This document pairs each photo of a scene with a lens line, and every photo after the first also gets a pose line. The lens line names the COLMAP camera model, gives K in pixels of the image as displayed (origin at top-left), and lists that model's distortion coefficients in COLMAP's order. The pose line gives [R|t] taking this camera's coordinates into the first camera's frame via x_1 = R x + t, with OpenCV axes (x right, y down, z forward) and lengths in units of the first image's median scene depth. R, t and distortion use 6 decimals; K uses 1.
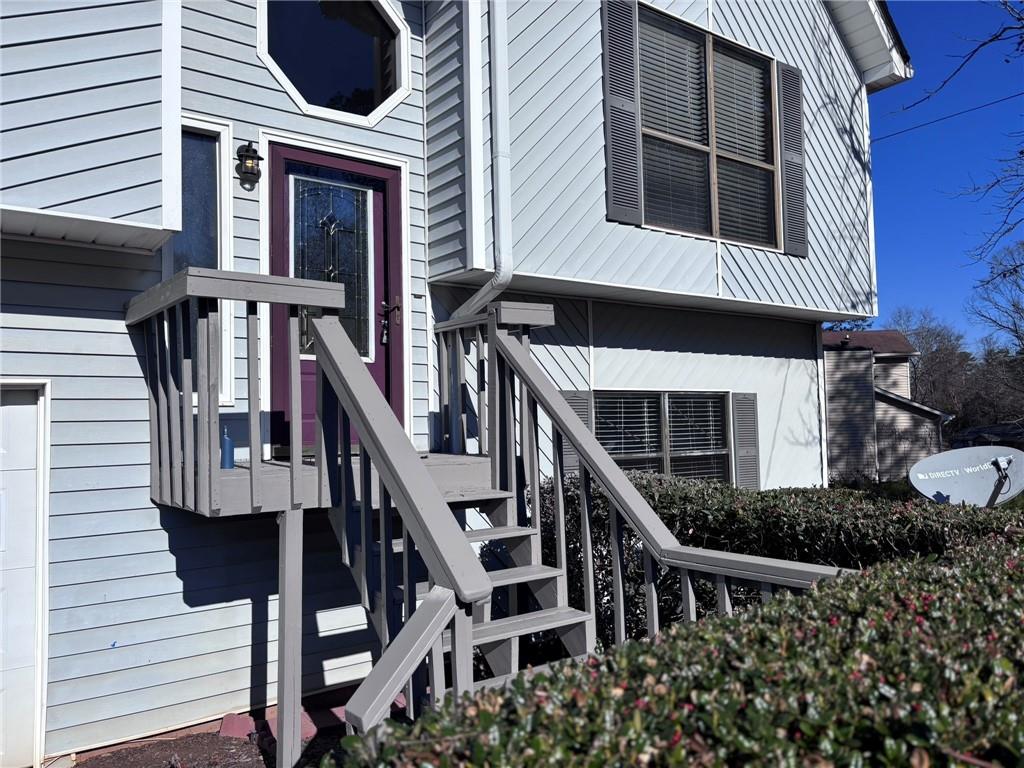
lens RADIAL K [[774.4, 0, 510.6], [0, 774.4, 380.6], [0, 0, 1]] dist [0.004322, -0.019849]
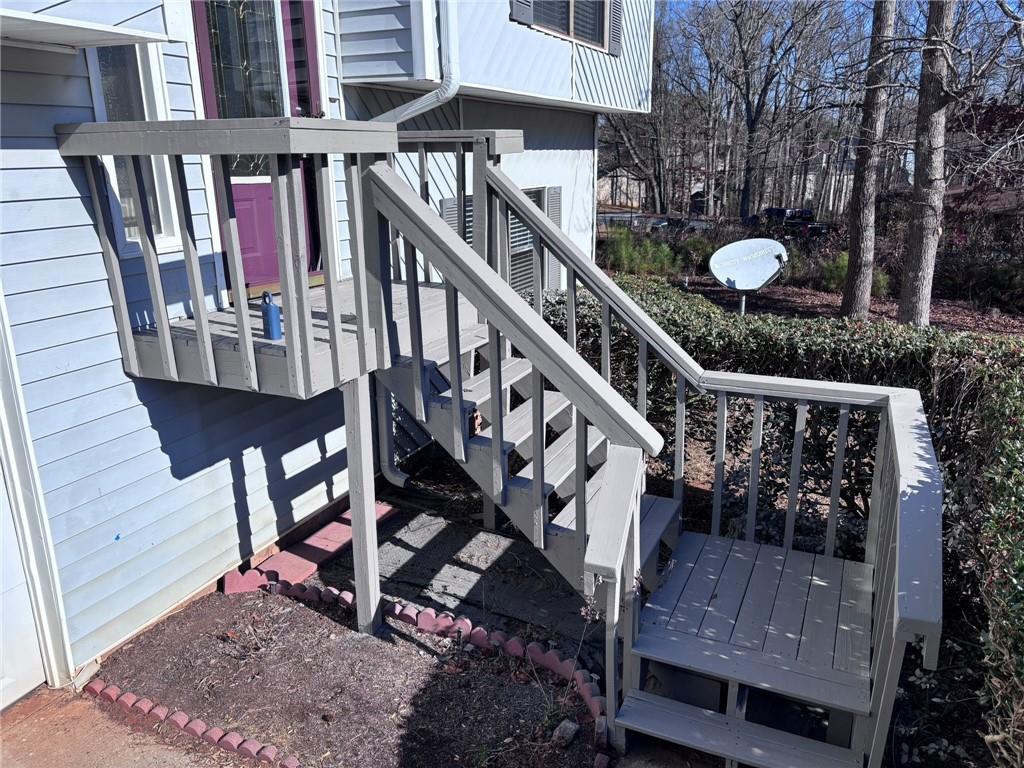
lens RADIAL K [[774.4, 0, 511.0], [0, 774.4, 383.5], [0, 0, 1]] dist [0.004322, -0.019849]
pose [[0.872570, -0.130439, 0.470753, -0.442263], [-0.032208, 0.946230, 0.321887, -0.104749], [-0.487427, -0.296031, 0.821450, 0.099225]]
